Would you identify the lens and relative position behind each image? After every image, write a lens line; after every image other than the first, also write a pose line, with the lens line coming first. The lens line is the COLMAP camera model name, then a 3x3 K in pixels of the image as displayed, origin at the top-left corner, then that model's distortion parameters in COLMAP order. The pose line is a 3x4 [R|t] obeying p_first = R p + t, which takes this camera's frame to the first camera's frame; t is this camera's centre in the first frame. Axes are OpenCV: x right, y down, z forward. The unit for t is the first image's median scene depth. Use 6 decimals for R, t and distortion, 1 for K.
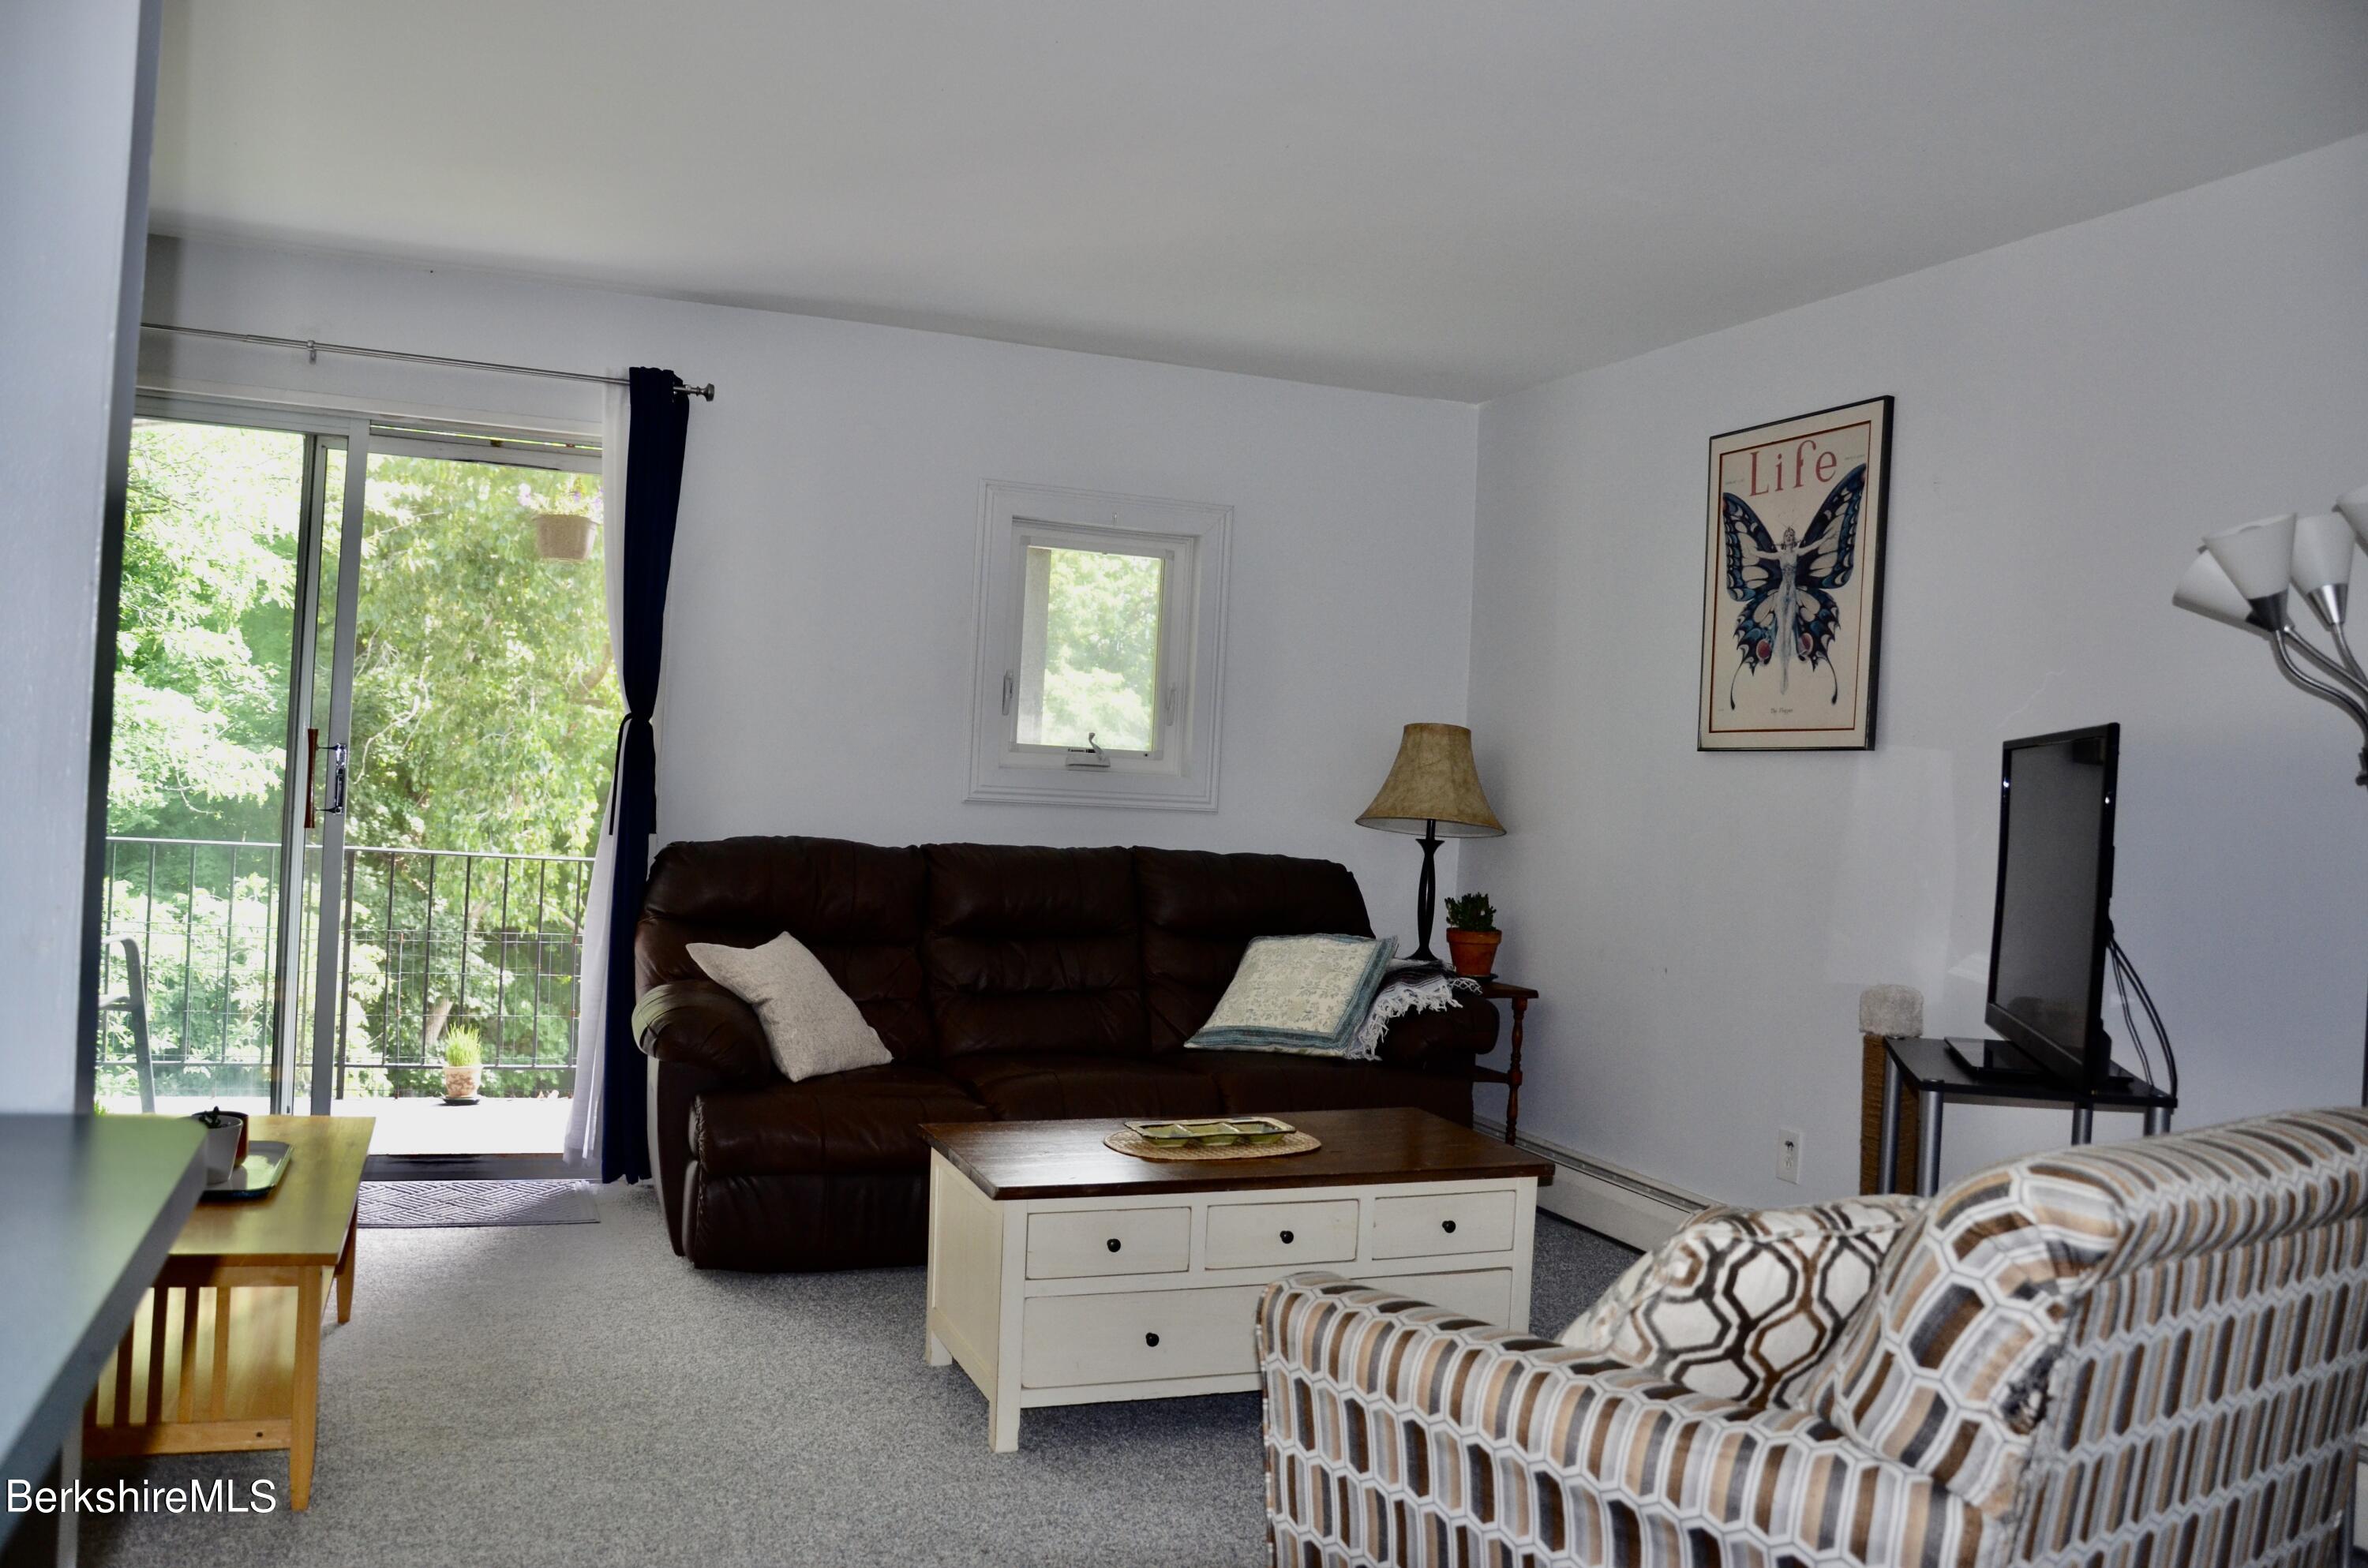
lens RADIAL K [[1899.3, 0, 1184.0], [0, 1899.3, 784.0], [0, 0, 1]] dist [-0.160634, 0.157545]
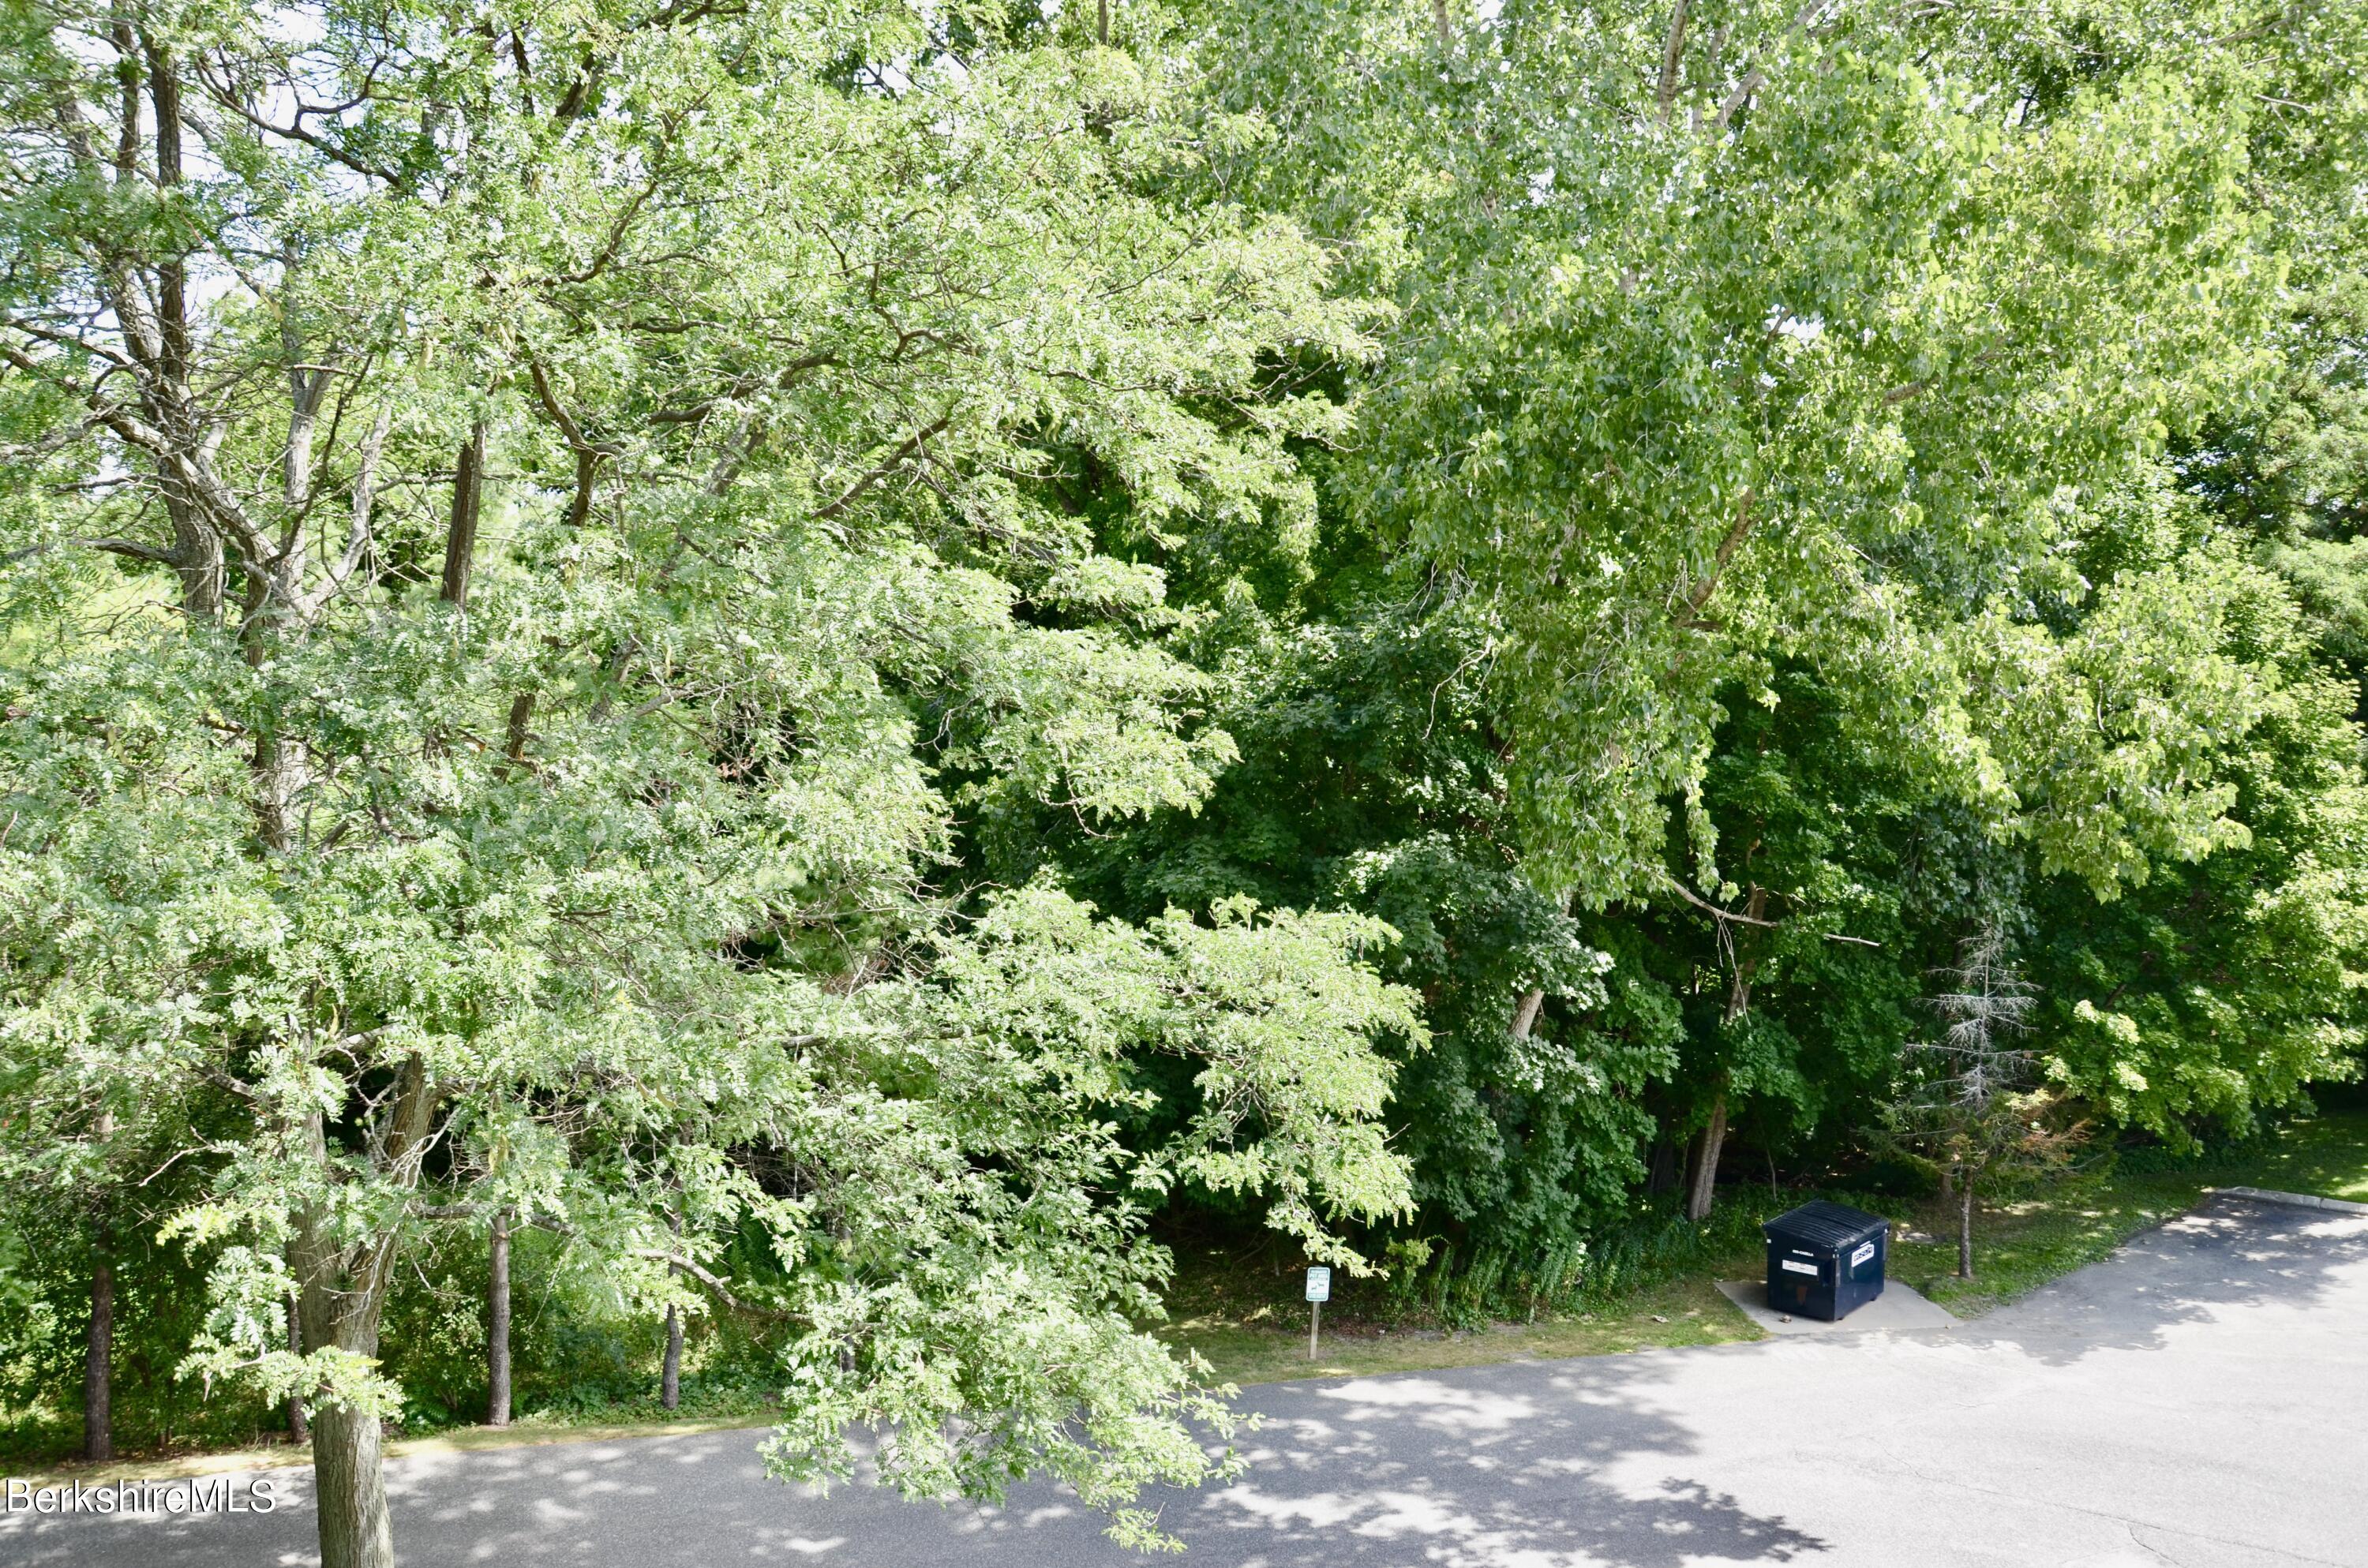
lens RADIAL K [[1899.3, 0, 1184.0], [0, 1899.3, 784.0], [0, 0, 1]] dist [-0.160634, 0.157545]
pose [[0.838247, -0.002662, -0.545285, -0.076613], [0.025542, 0.999082, 0.034387, -0.012213], [0.544693, -0.042753, 0.837545, 0.235481]]
